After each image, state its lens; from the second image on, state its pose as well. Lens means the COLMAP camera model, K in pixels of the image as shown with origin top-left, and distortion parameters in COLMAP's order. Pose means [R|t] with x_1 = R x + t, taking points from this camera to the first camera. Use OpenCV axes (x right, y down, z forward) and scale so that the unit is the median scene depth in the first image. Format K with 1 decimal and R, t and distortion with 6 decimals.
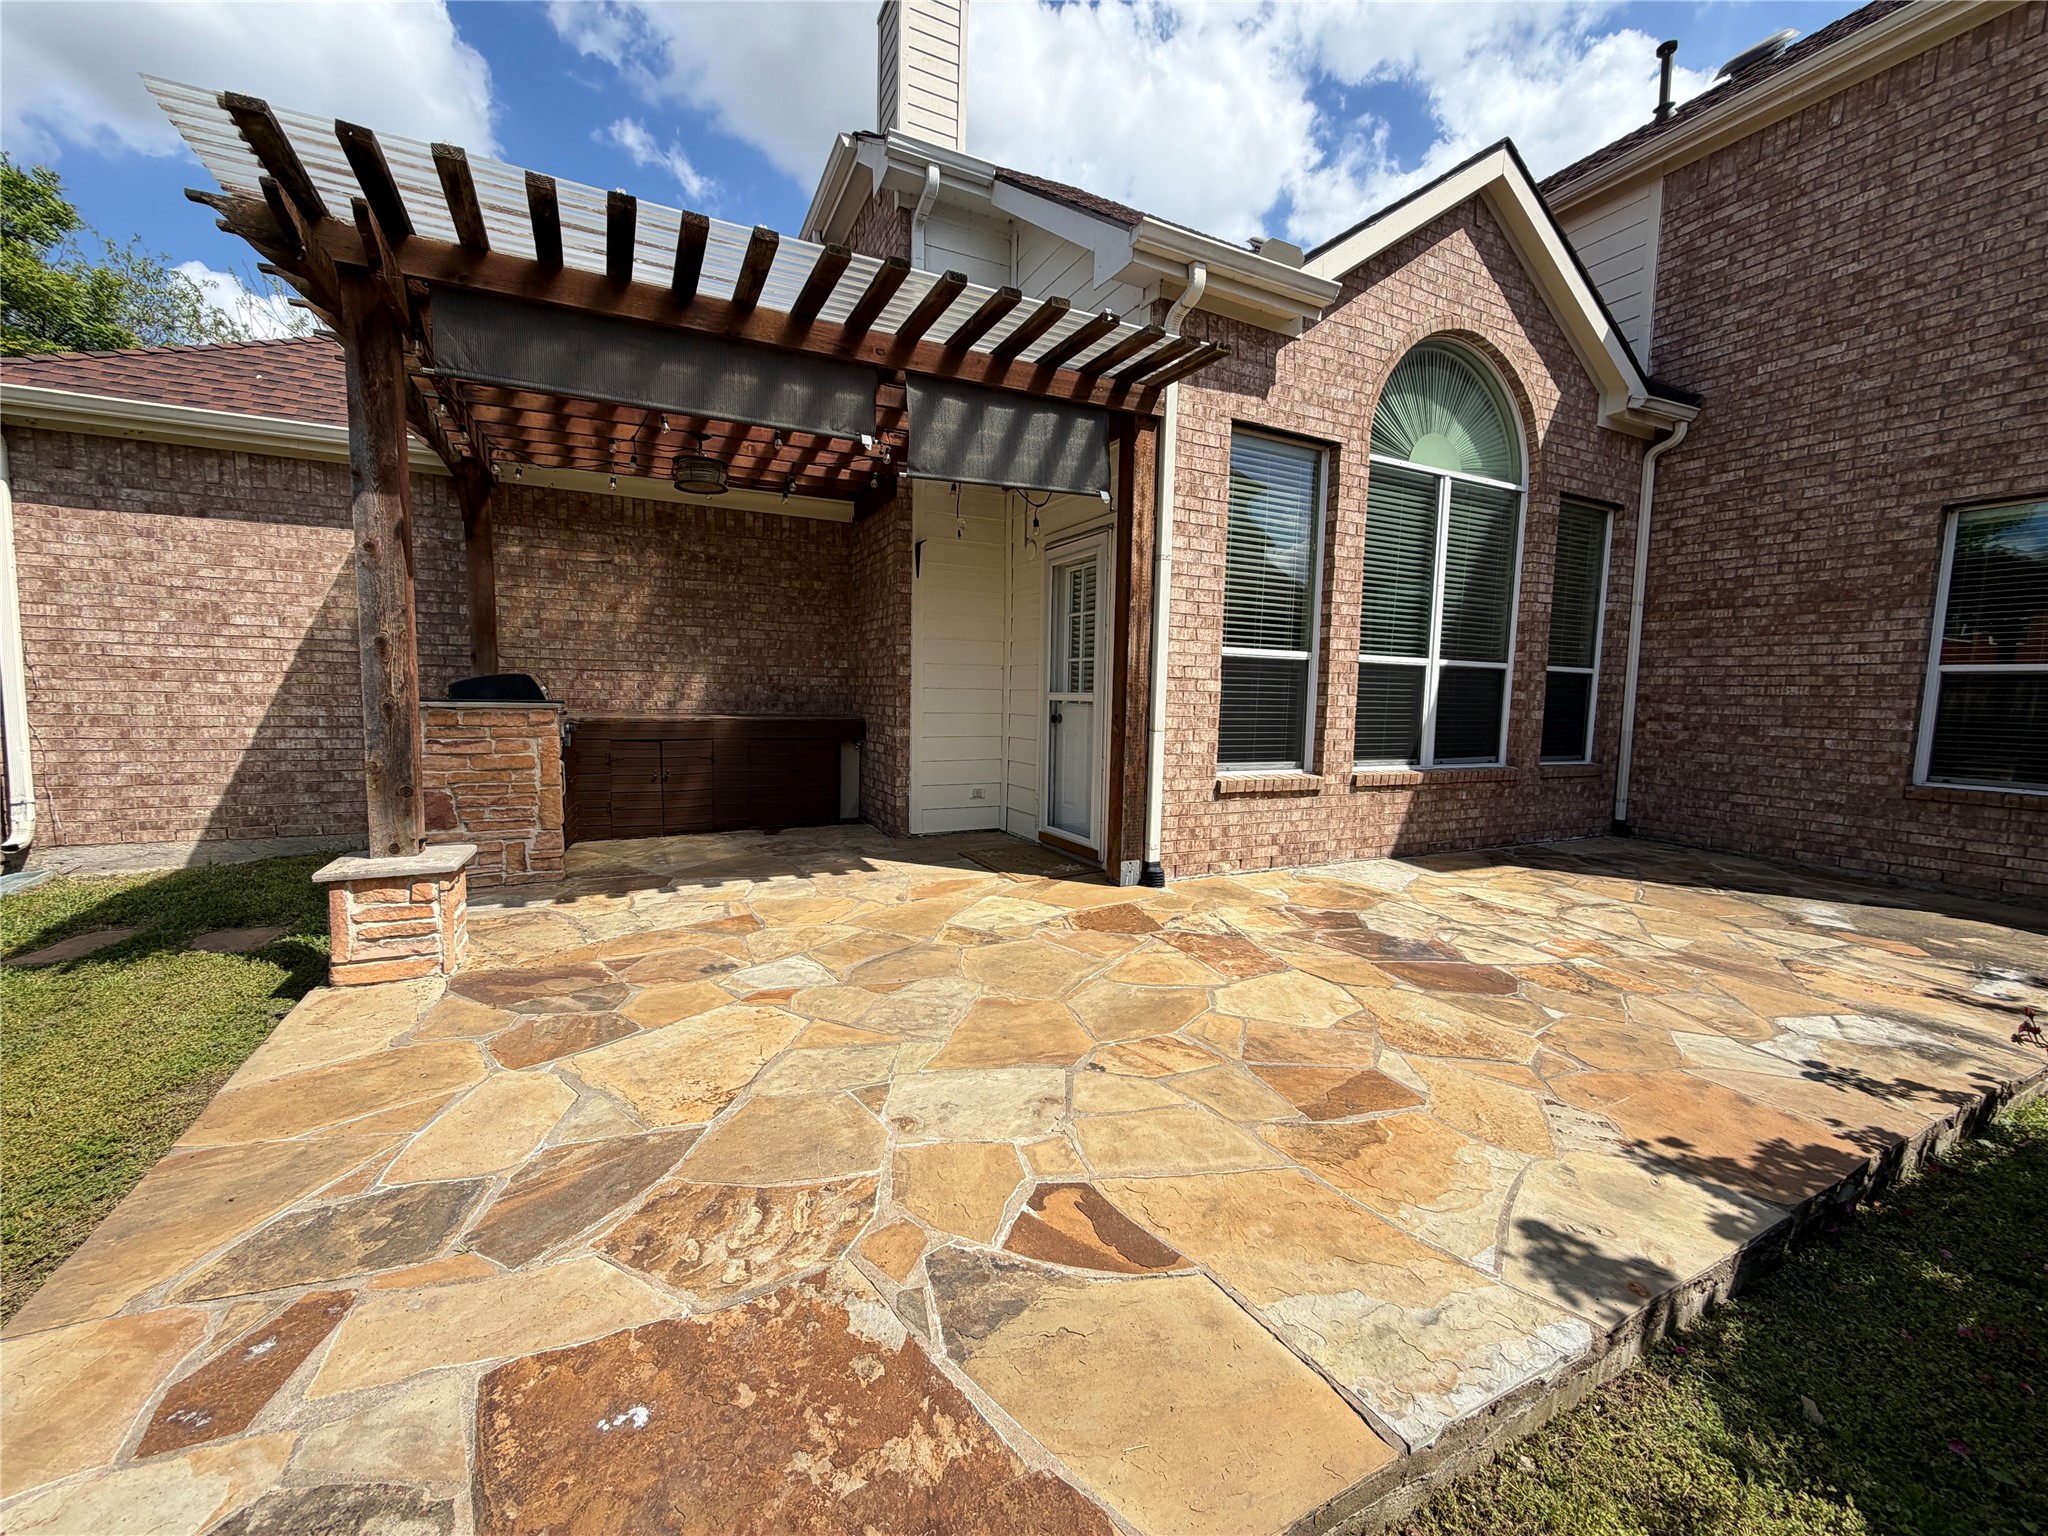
lens RADIAL K [[815.7, 0, 1024.9], [0, 815.7, 754.7], [0, 0, 1]] dist [-0.000410, -0.000248]
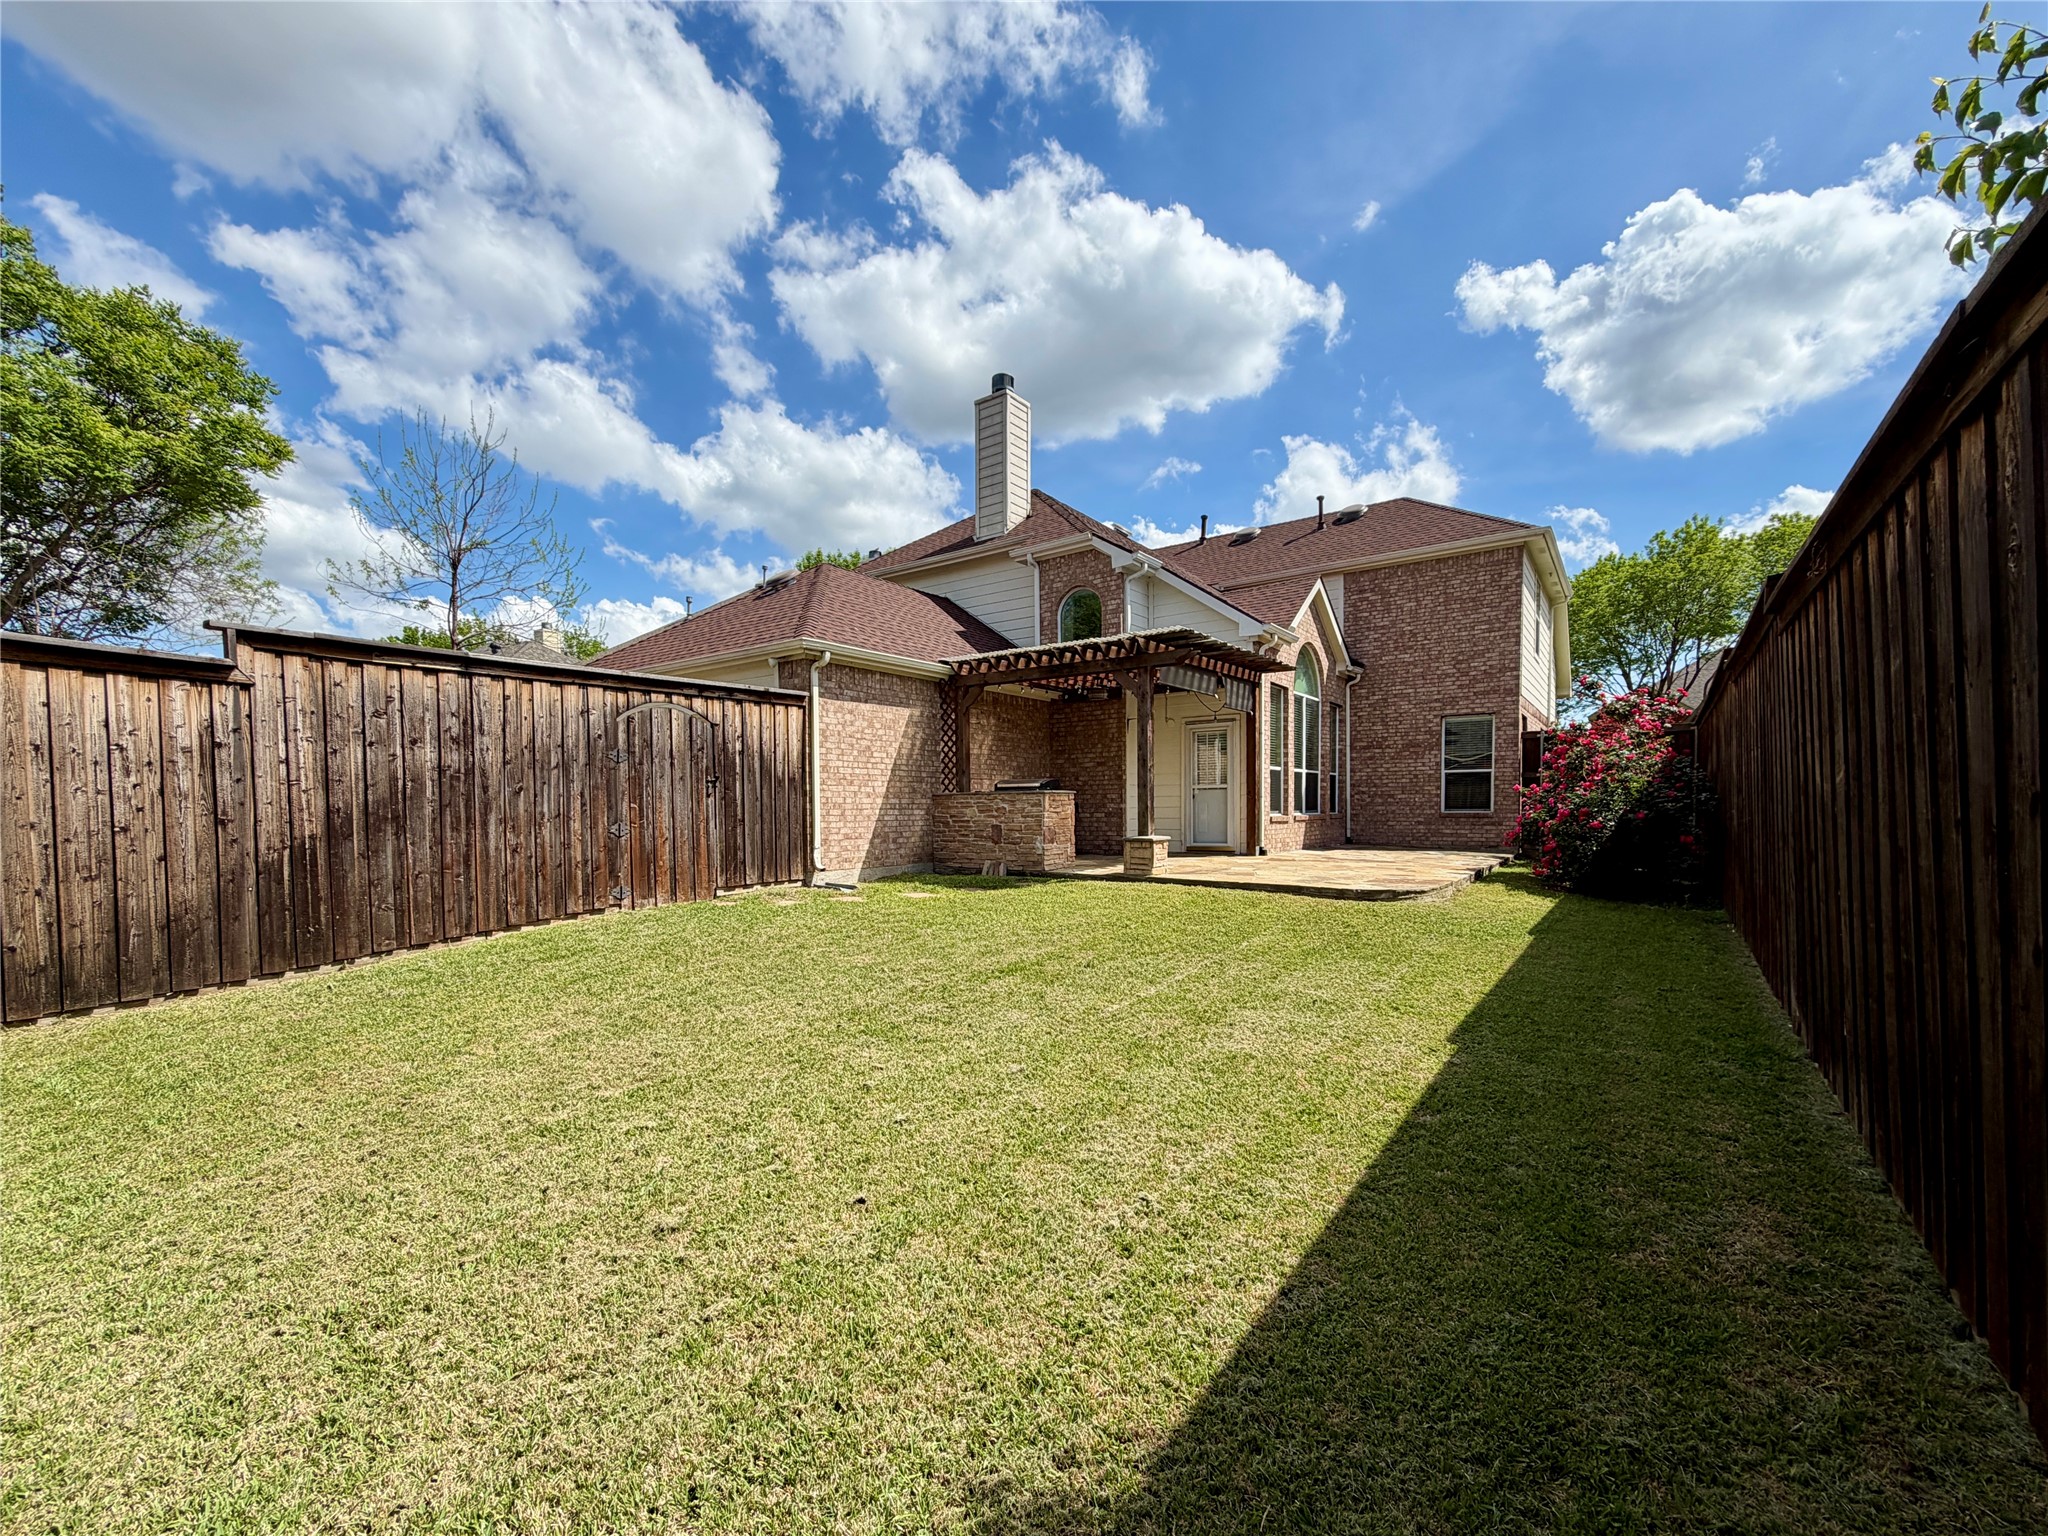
lens RADIAL K [[815.7, 0, 1068.0], [0, 815.7, 812.5], [0, 0, 1]] dist [-0.000410, -0.000248]
pose [[0.879988, -0.032635, 0.473873, -1.462344], [0.064991, 0.996527, -0.052060, 0.105191], [-0.470529, 0.076610, 0.879053, -0.921716]]
